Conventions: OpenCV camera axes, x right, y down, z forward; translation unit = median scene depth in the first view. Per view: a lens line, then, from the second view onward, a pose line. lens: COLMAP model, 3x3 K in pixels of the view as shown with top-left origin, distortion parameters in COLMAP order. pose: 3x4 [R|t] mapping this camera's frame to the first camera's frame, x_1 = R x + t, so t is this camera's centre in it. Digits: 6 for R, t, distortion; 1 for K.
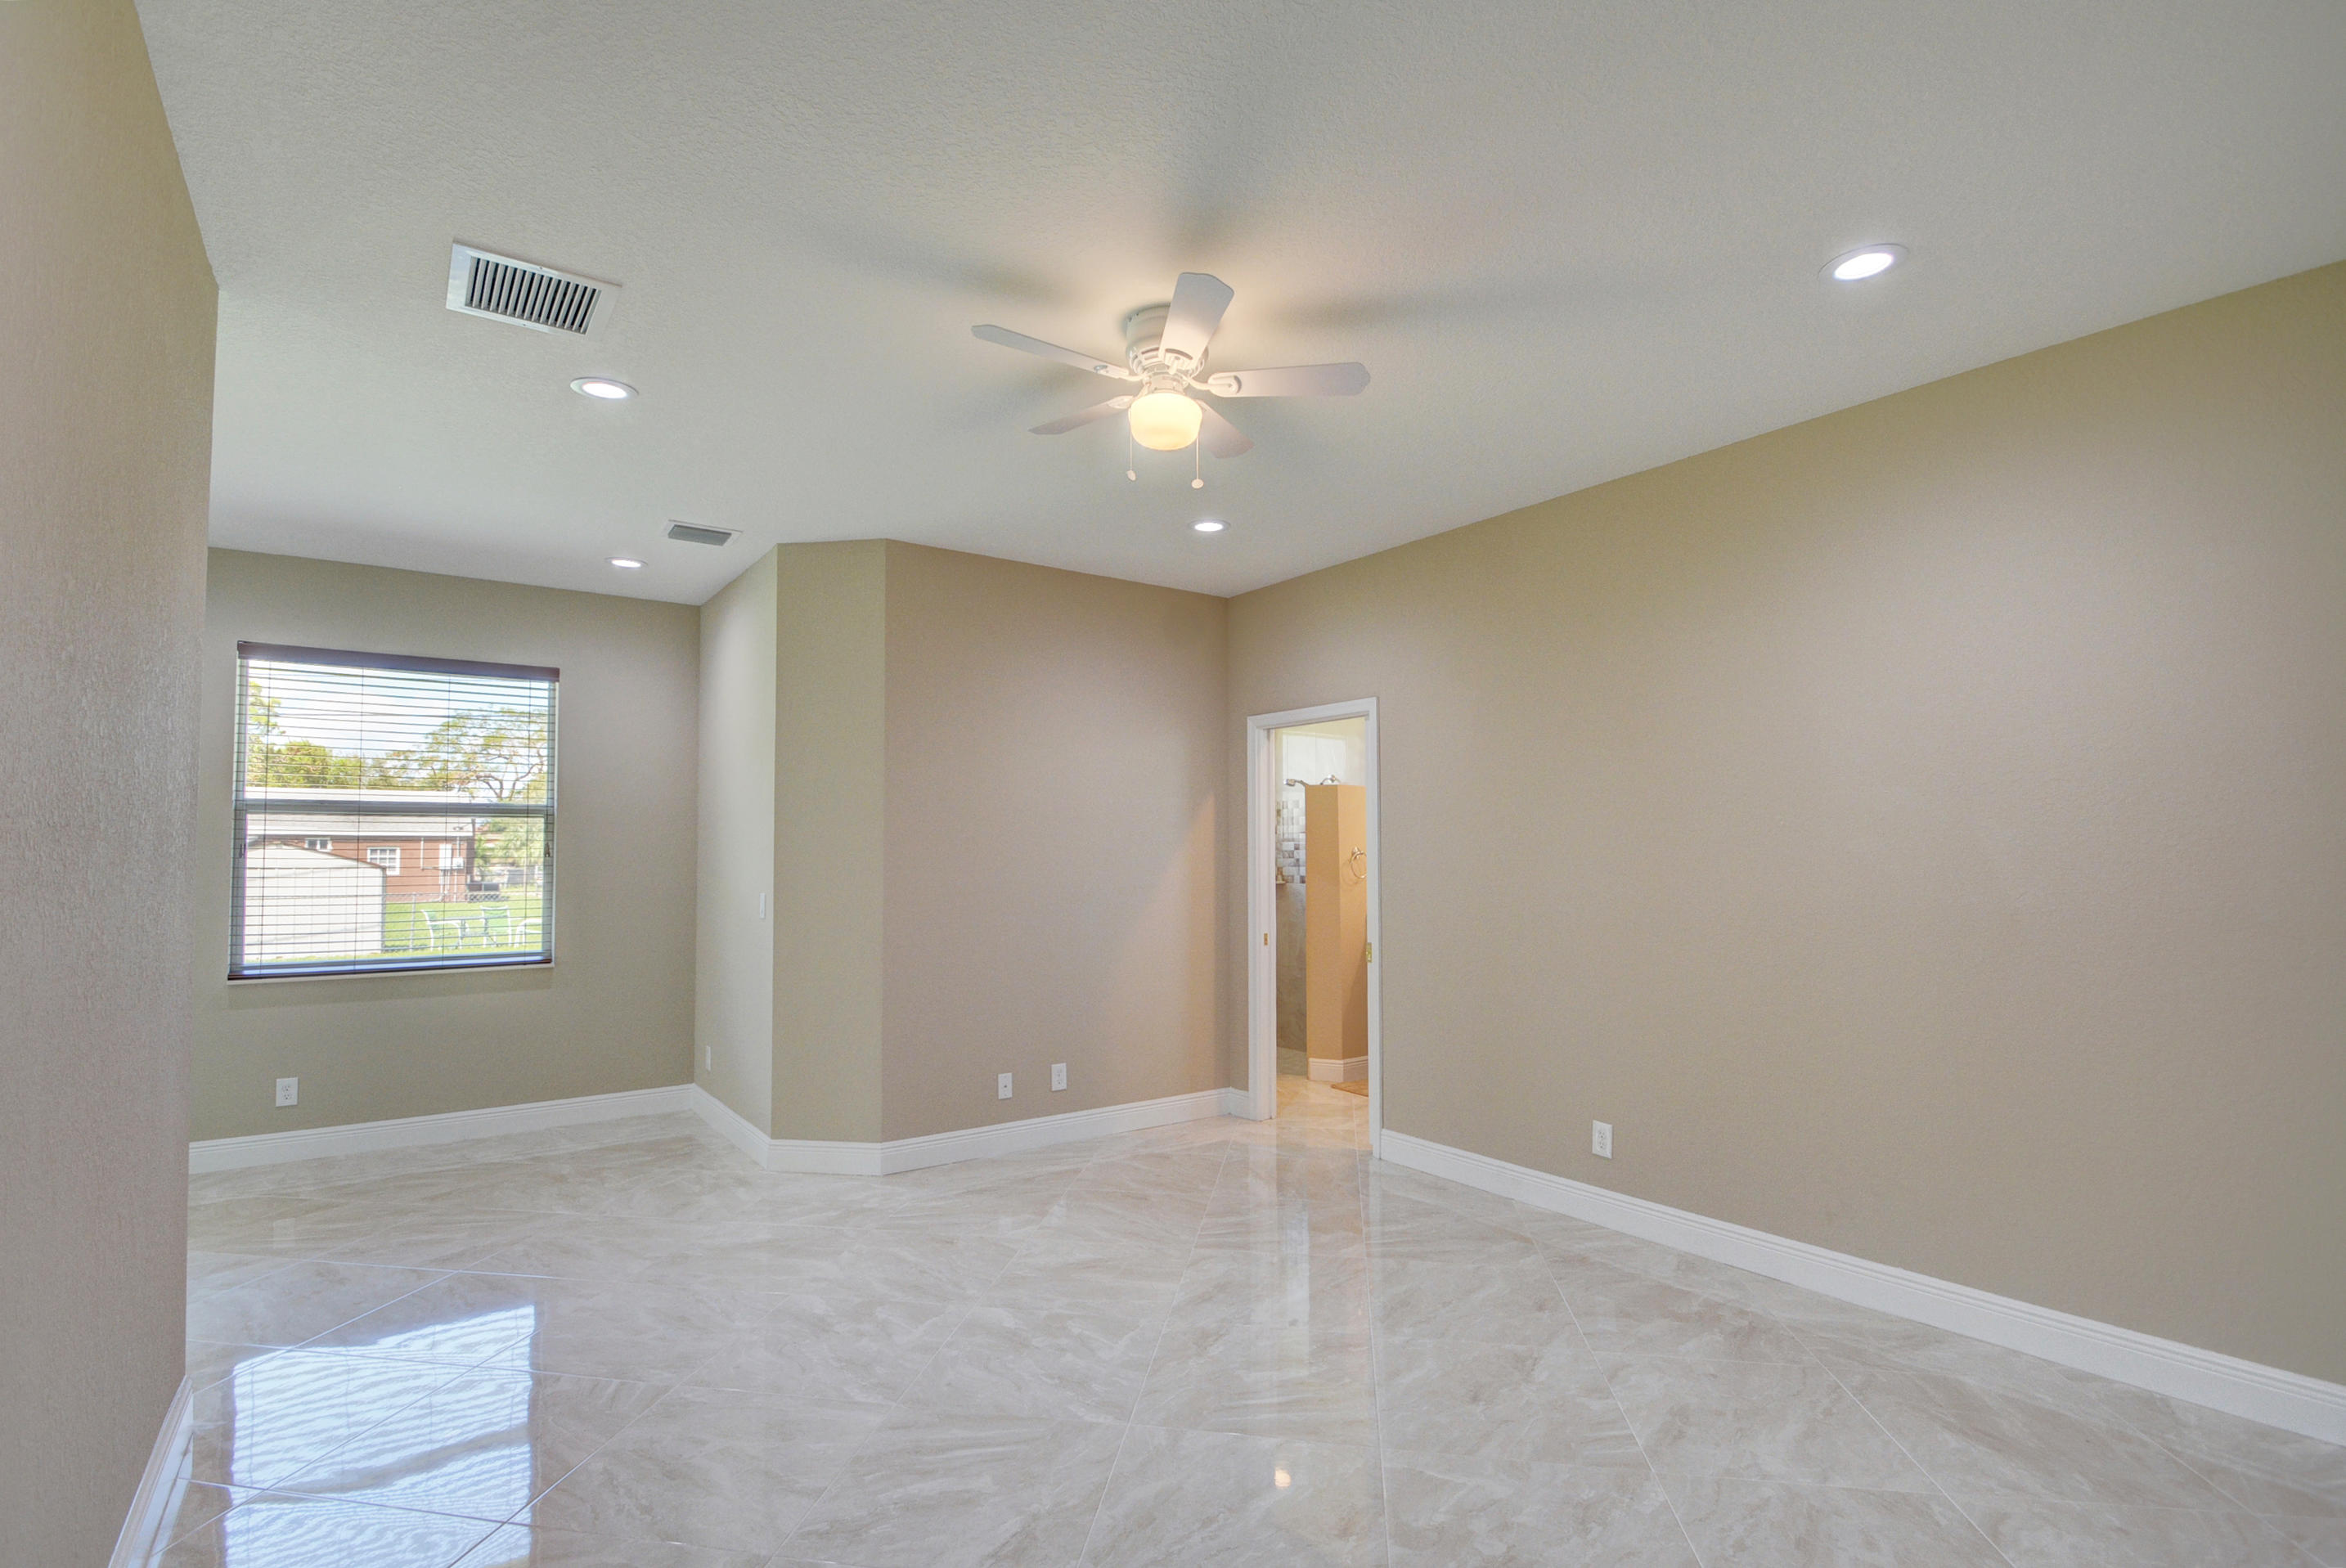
lens RADIAL K [[1062.3, 0, 1161.7], [0, 1062.3, 815.9], [0, 0, 1]] dist [-0.000048, -0.000077]
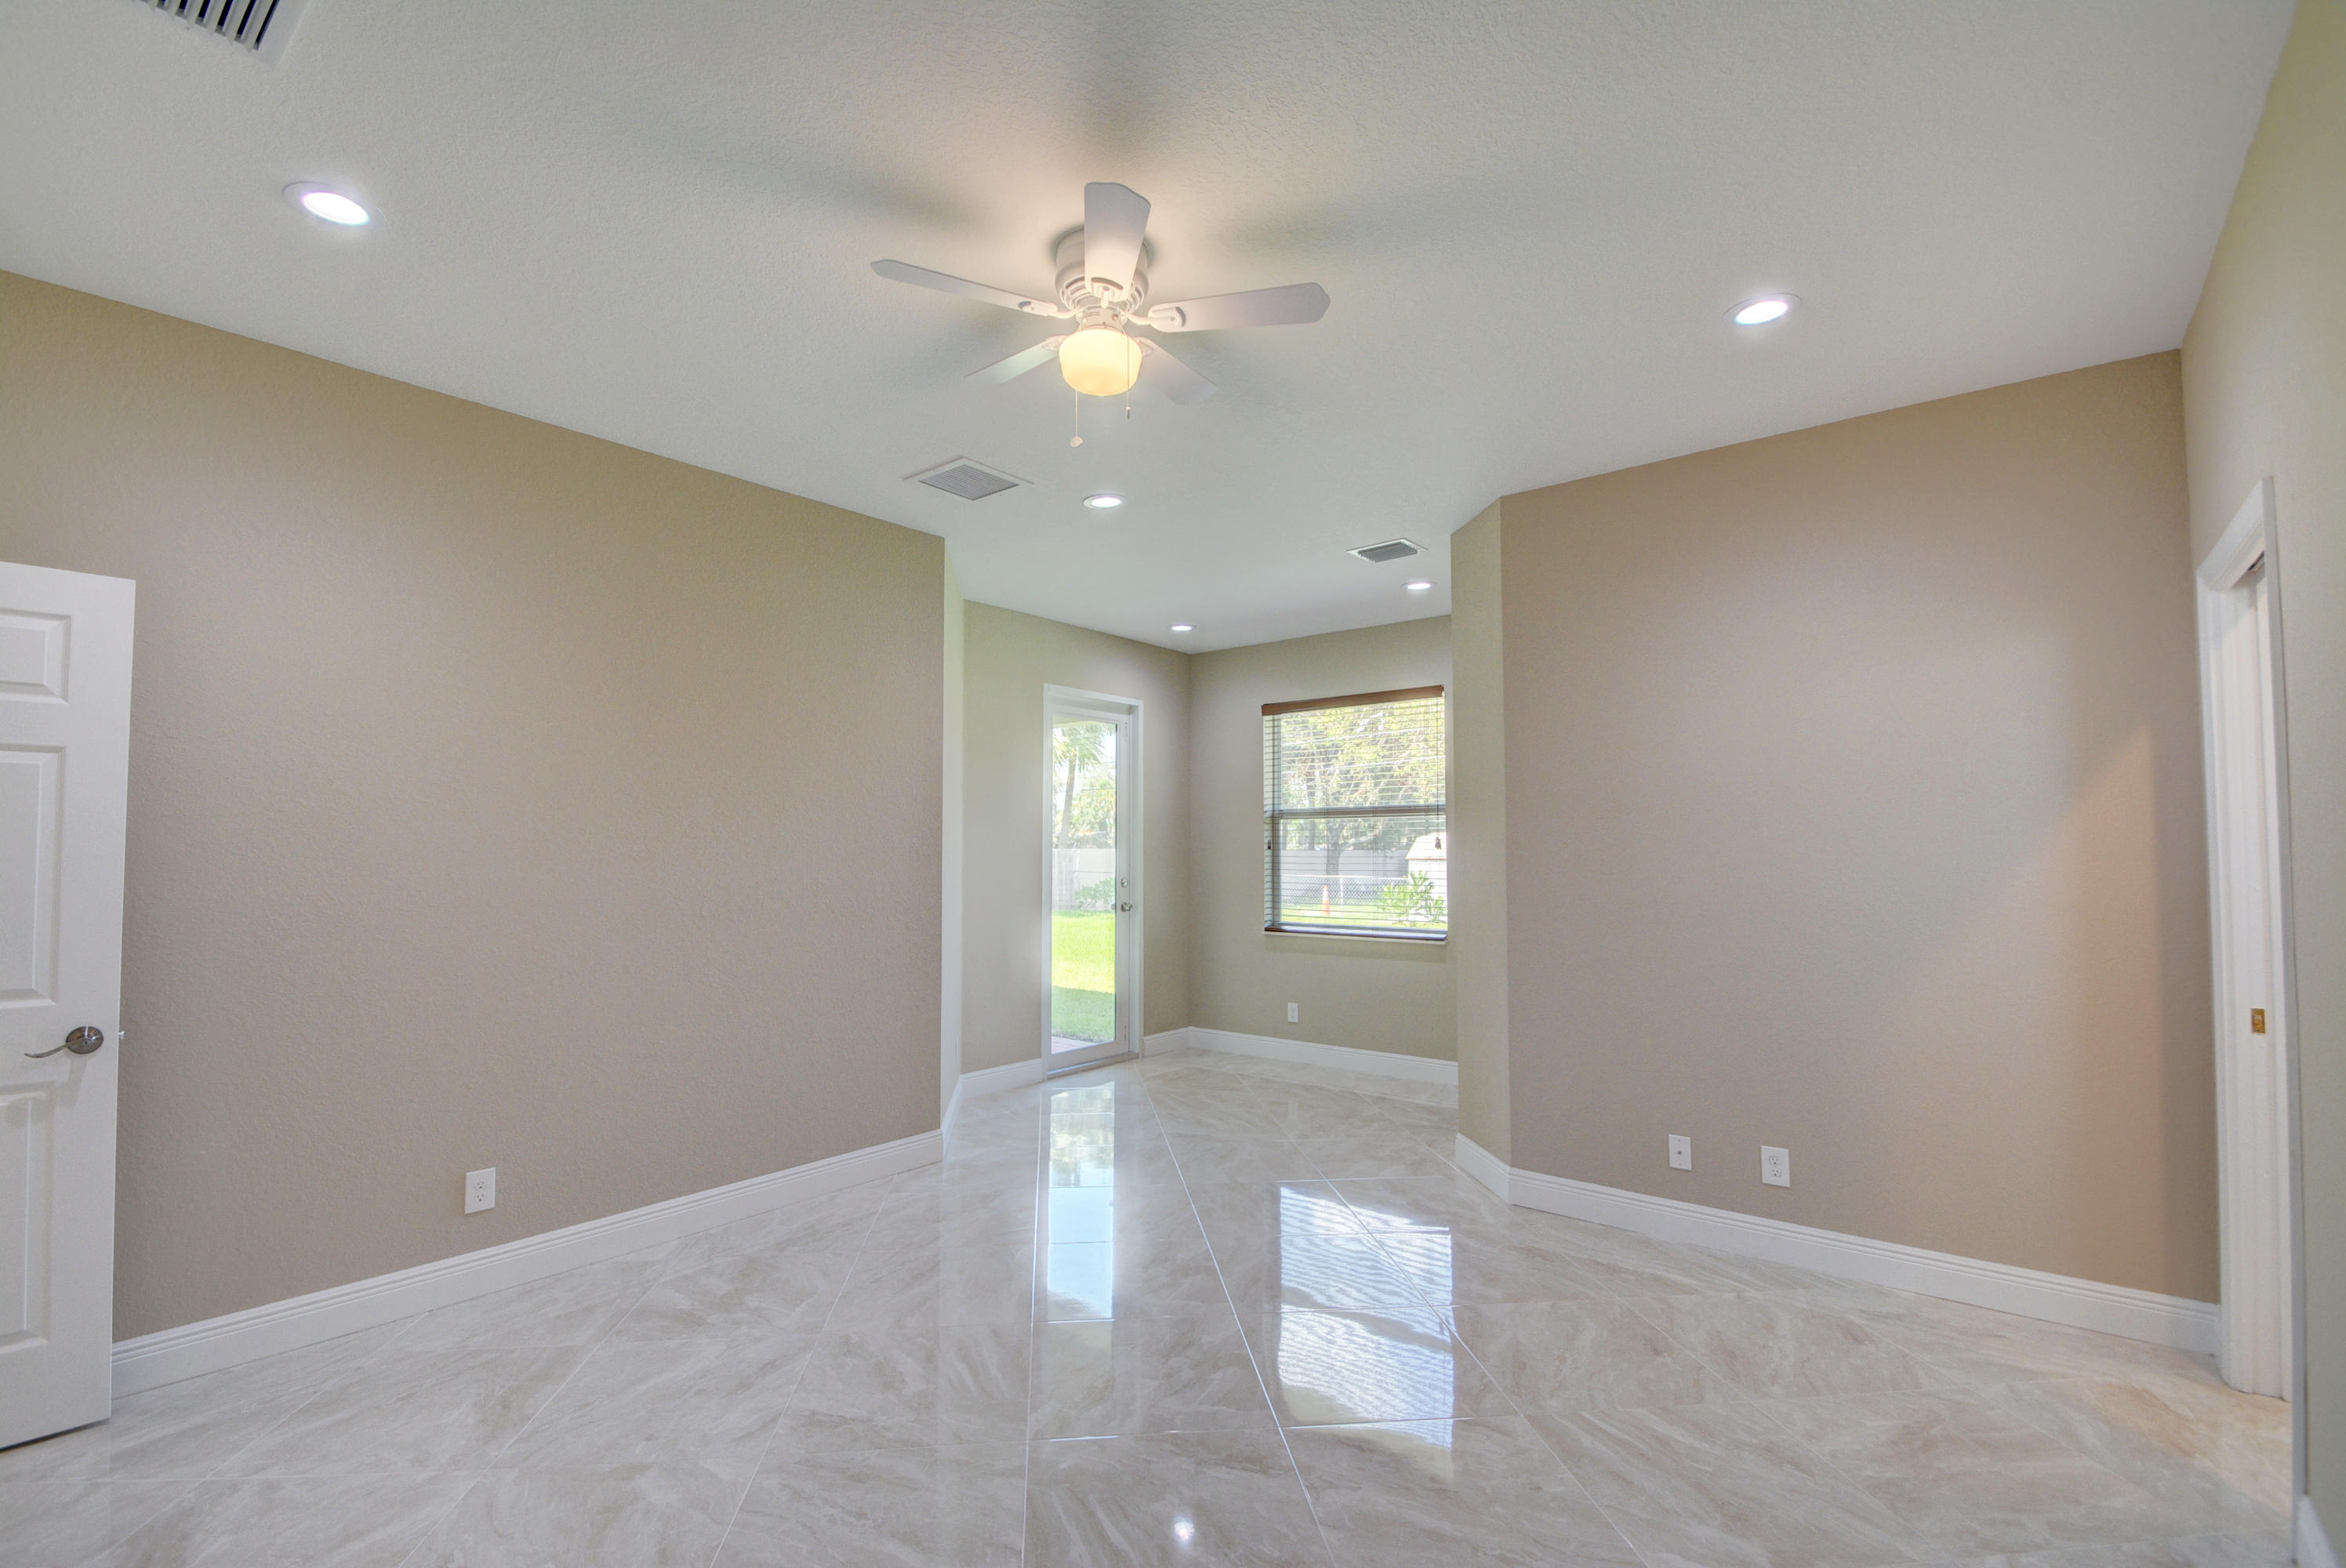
lens RADIAL K [[1033.0, 0, 1158.9], [0, 1033.0, 810.9], [0, 0, 1]] dist [0.000439, -0.008735]
pose [[0.252712, -0.035023, -0.966907, 0.504158], [0.038838, 0.998906, -0.026031, 0.016800], [0.966762, -0.030975, 0.253796, 0.486603]]
